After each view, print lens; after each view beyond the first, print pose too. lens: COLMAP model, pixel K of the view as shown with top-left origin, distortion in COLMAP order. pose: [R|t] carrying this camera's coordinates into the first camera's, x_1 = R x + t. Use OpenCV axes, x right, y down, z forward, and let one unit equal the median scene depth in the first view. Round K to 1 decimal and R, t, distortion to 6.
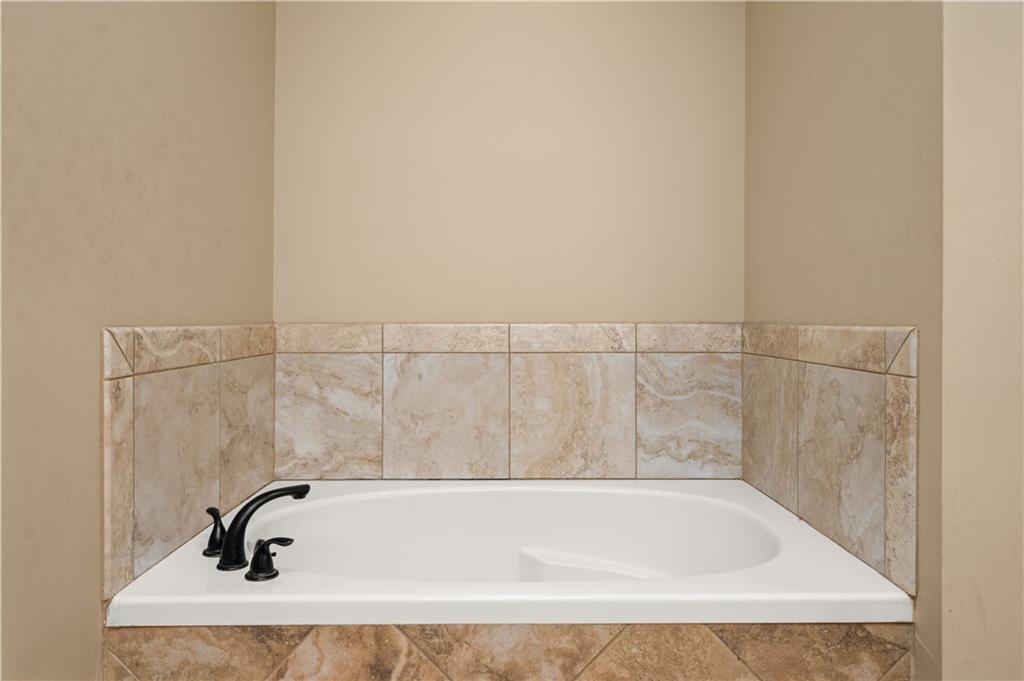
lens RADIAL K [[671.5, 0, 512.5], [0, 671.5, 317.0], [0, 0, 1]] dist [-0.004952, -0.001490]
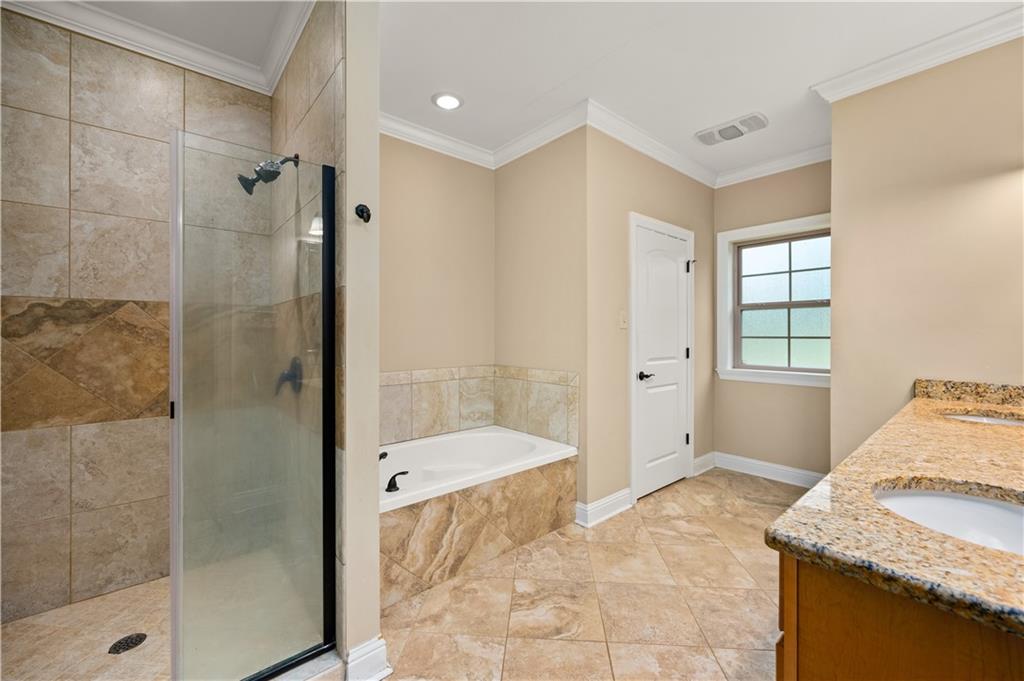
lens RADIAL K [[408.7, 0, 507.1], [0, 408.7, 328.3], [0, 0, 1]] dist [-0.003097, -0.000347]
pose [[0.772528, 0.002333, 0.634977, -0.829063], [0.004526, 0.999948, -0.009181, -0.157095], [-0.634965, 0.009966, 0.772476, -0.355007]]
